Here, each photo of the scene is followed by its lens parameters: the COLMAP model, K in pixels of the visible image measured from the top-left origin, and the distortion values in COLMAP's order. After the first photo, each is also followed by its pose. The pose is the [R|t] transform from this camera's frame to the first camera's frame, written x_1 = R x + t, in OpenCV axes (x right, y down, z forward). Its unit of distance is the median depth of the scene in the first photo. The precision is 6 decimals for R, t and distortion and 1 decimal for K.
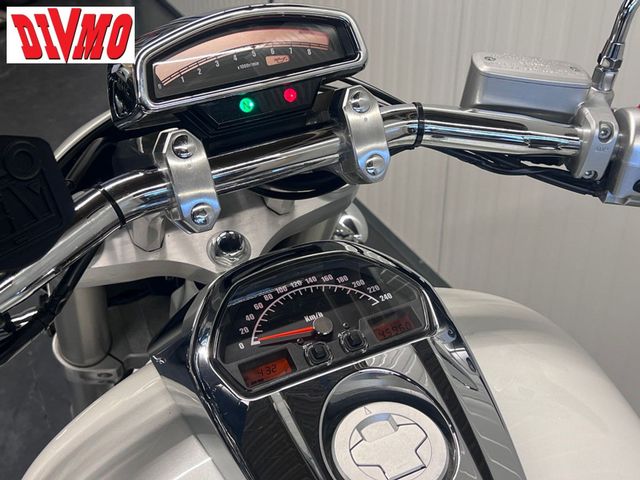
lens RADIAL K [[845.4, 0, 323.3], [0, 845.4, 245.7], [0, 0, 1]] dist [0.053477, 0.000000]
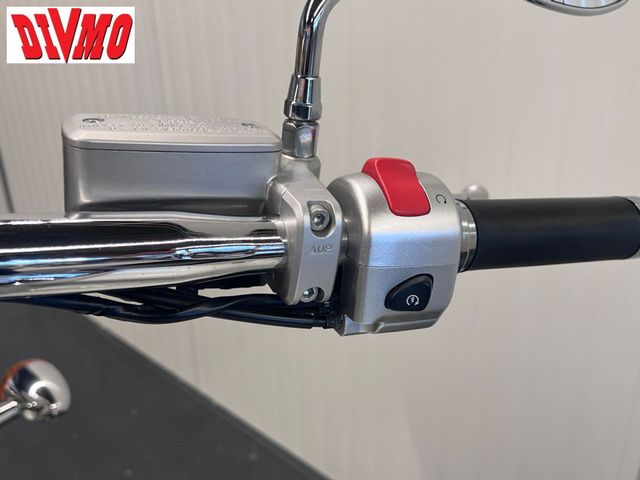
lens RADIAL K [[621.7, 0, 321.0], [0, 621.7, 242.4], [0, 0, 1]] dist [-0.045706, 0.000000]
pose [[0.933368, -0.161497, 0.320536, 0.190926], [0.209320, 0.970381, -0.120606, -0.066082], [-0.291564, 0.179665, 0.939527, 0.597501]]
